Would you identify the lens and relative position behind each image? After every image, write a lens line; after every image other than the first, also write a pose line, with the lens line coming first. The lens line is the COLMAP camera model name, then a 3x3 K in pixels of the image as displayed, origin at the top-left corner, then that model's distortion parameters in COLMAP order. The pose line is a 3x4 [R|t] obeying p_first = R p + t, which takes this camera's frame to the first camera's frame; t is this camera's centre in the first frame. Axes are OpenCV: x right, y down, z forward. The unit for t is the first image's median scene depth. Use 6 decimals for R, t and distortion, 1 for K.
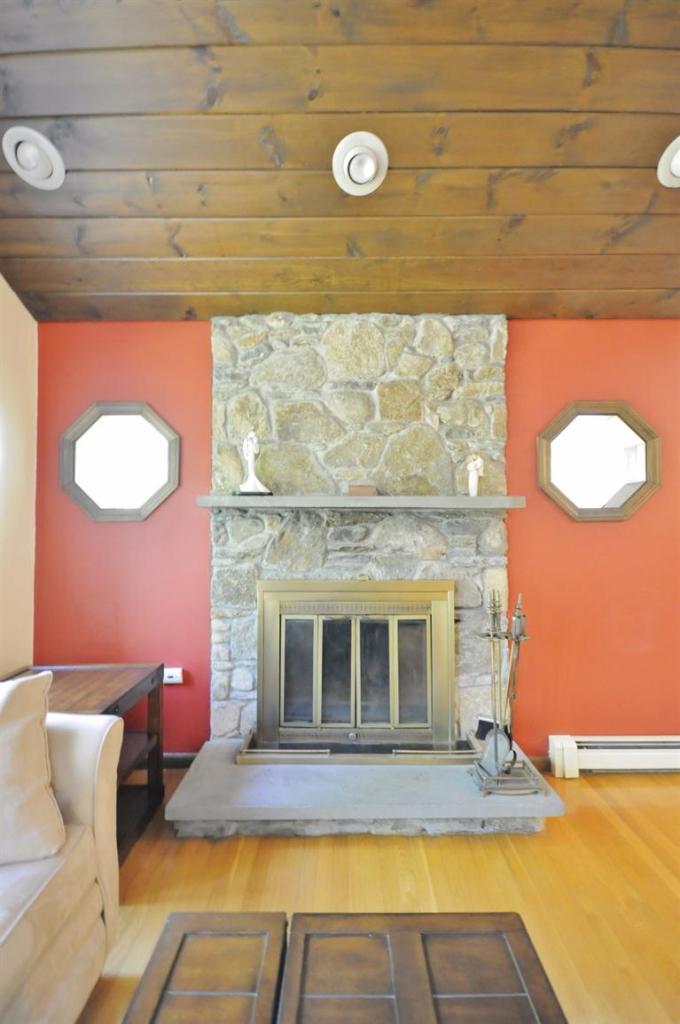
lens RADIAL K [[449.9, 0, 342.7], [0, 449.9, 514.0], [0, 0, 1]] dist [0.002909, -0.008518]
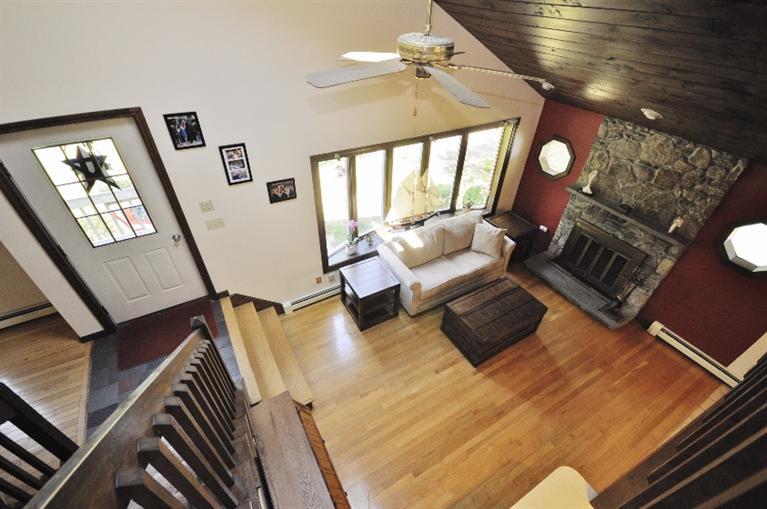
lens RADIAL K [[337.0, 0, 381.8], [0, 337.0, 259.9], [0, 0, 1]] dist [0.002909, -0.008518]
pose [[0.508492, 0.561215, -0.653049, 0.725235], [-0.002129, 0.759236, 0.650812, -1.033044], [0.861064, -0.329542, 0.387260, -1.000585]]
